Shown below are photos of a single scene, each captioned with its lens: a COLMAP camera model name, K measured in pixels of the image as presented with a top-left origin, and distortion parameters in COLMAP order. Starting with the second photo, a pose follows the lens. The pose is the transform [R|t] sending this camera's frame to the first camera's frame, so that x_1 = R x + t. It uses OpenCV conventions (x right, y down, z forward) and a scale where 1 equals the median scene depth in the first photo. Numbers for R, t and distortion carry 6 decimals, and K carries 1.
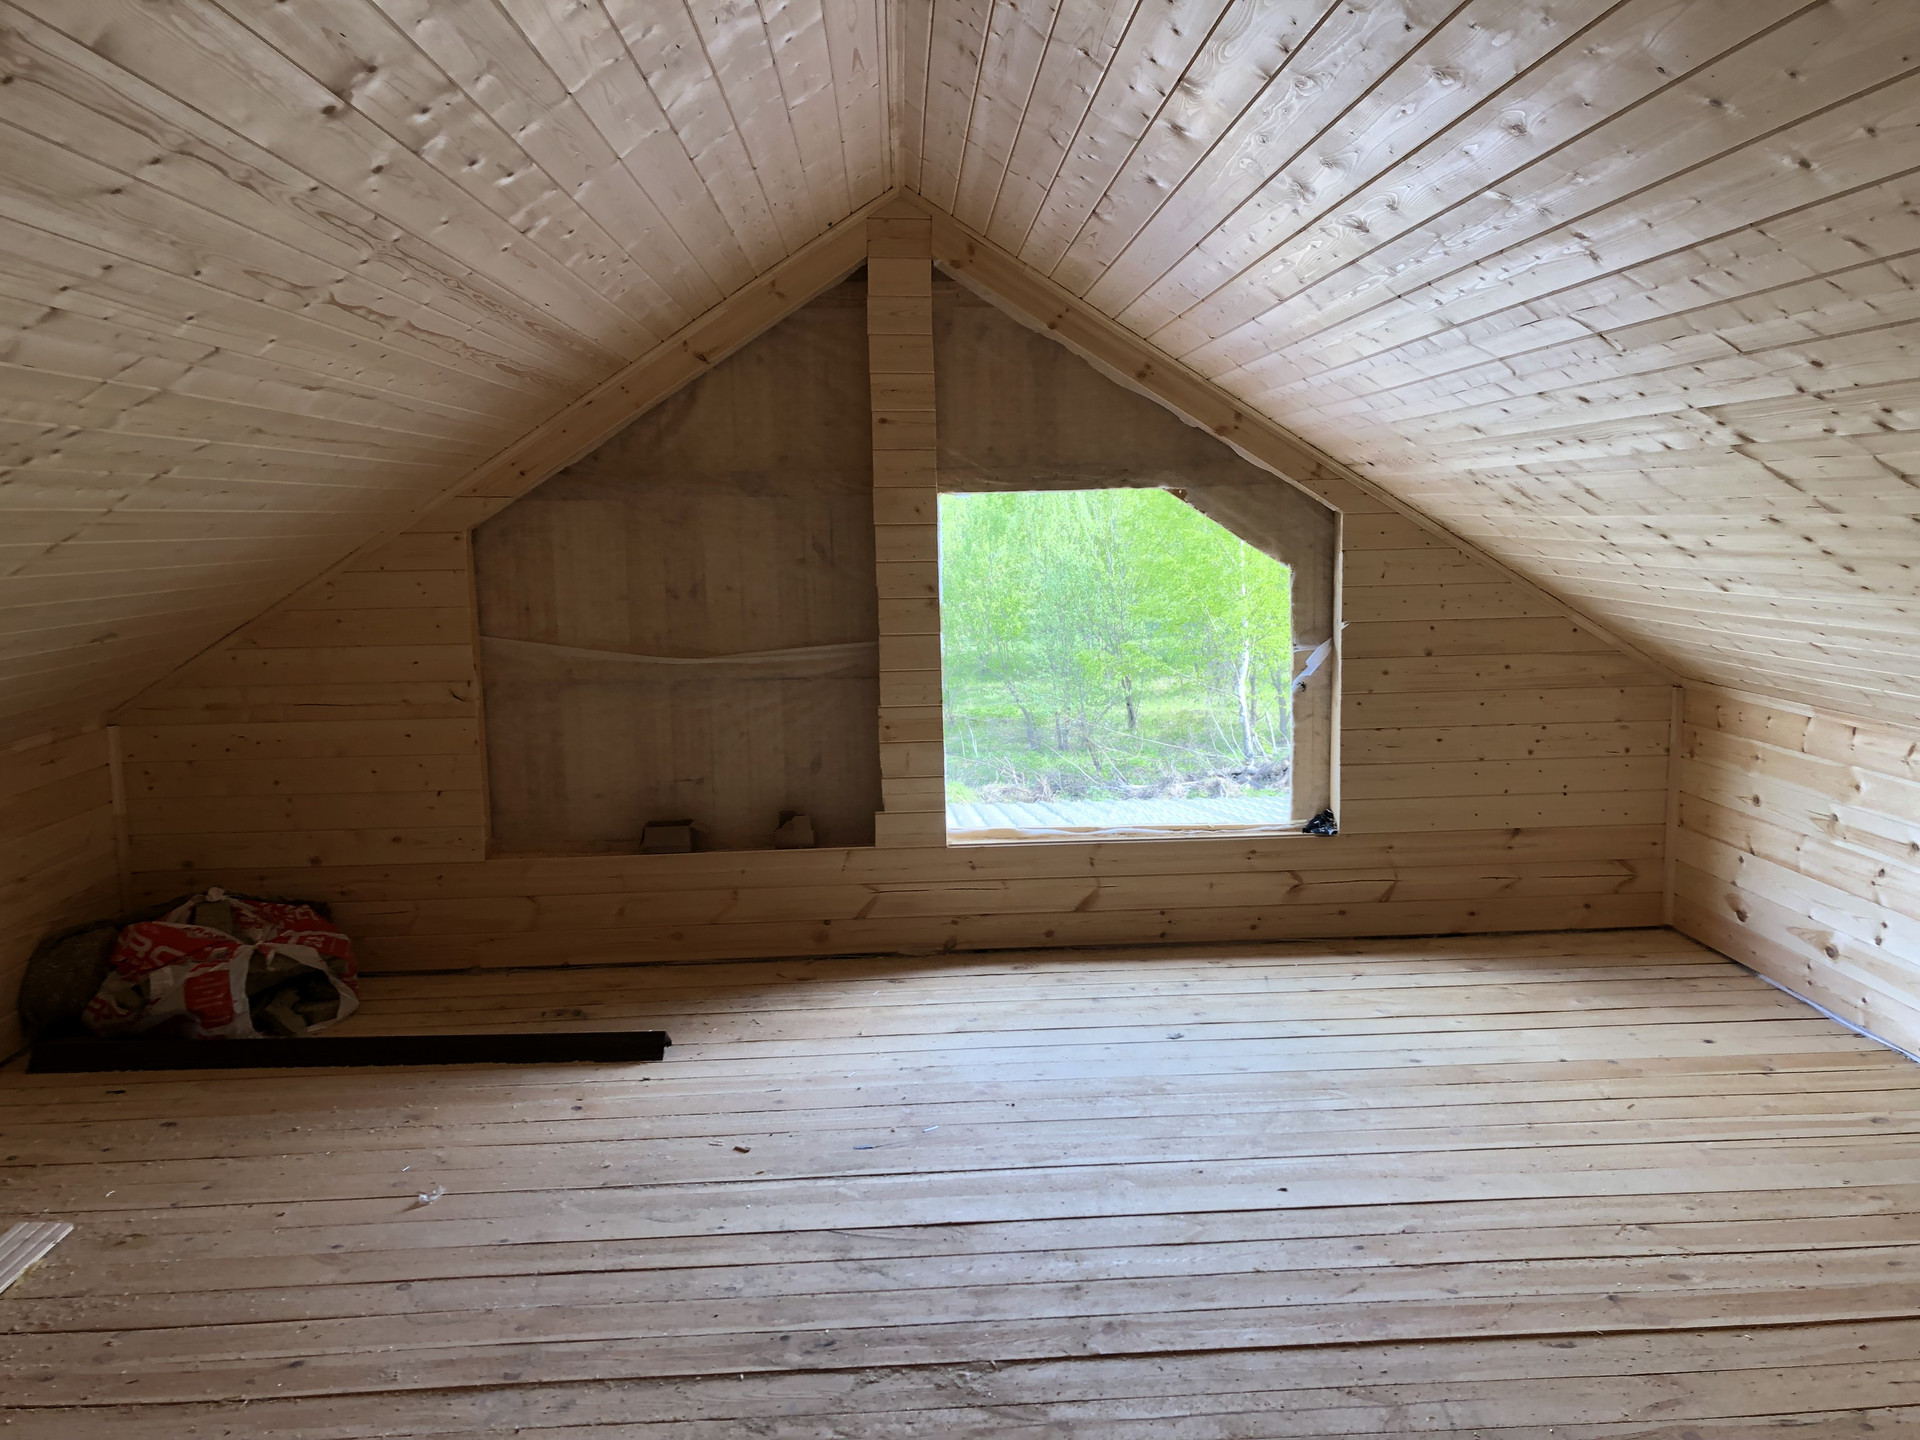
lens RADIAL K [[1569.1, 0, 1014.2], [0, 1569.1, 711.9], [0, 0, 1]] dist [0.115532, -0.004017]
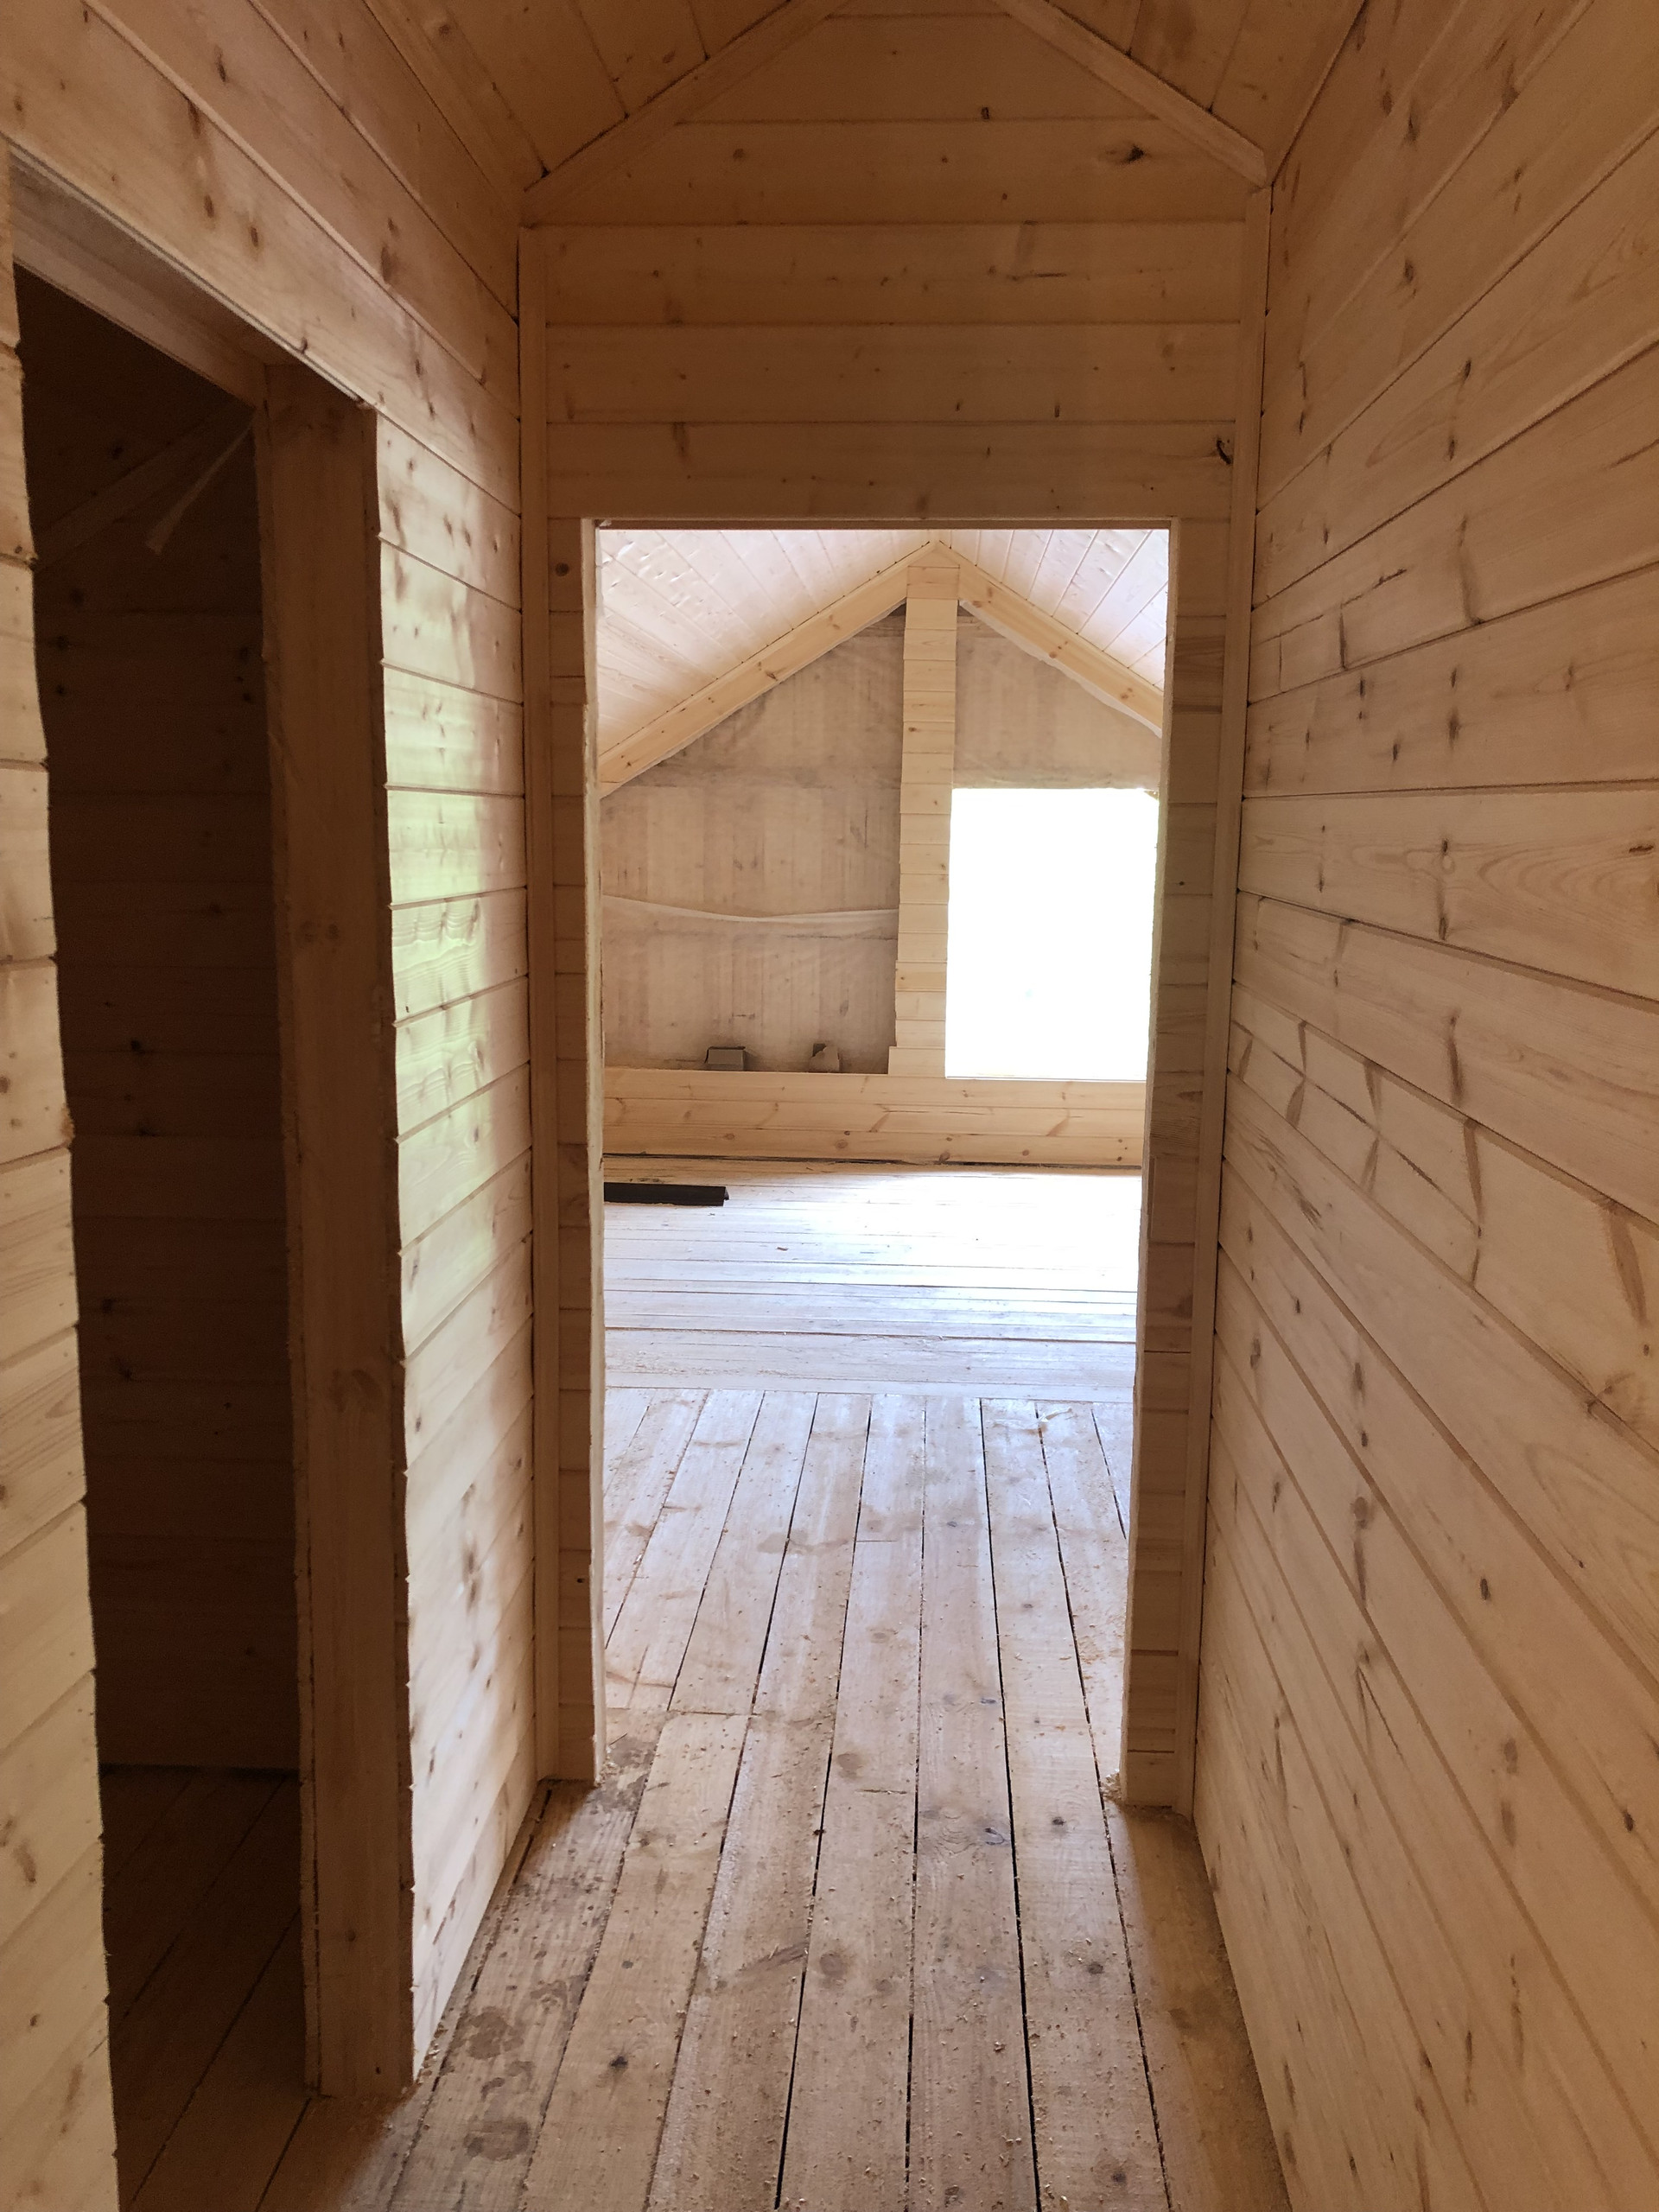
lens RADIAL K [[1807.7, 0, 829.5], [0, 1807.7, 1106.0], [0, 0, 1]] dist [0.115532, -0.004017]
pose [[0.990127, 0.053862, -0.129408, 0.052442], [-0.049758, 0.998157, 0.034746, 0.063852], [0.131041, -0.027964, 0.990982, -0.426888]]
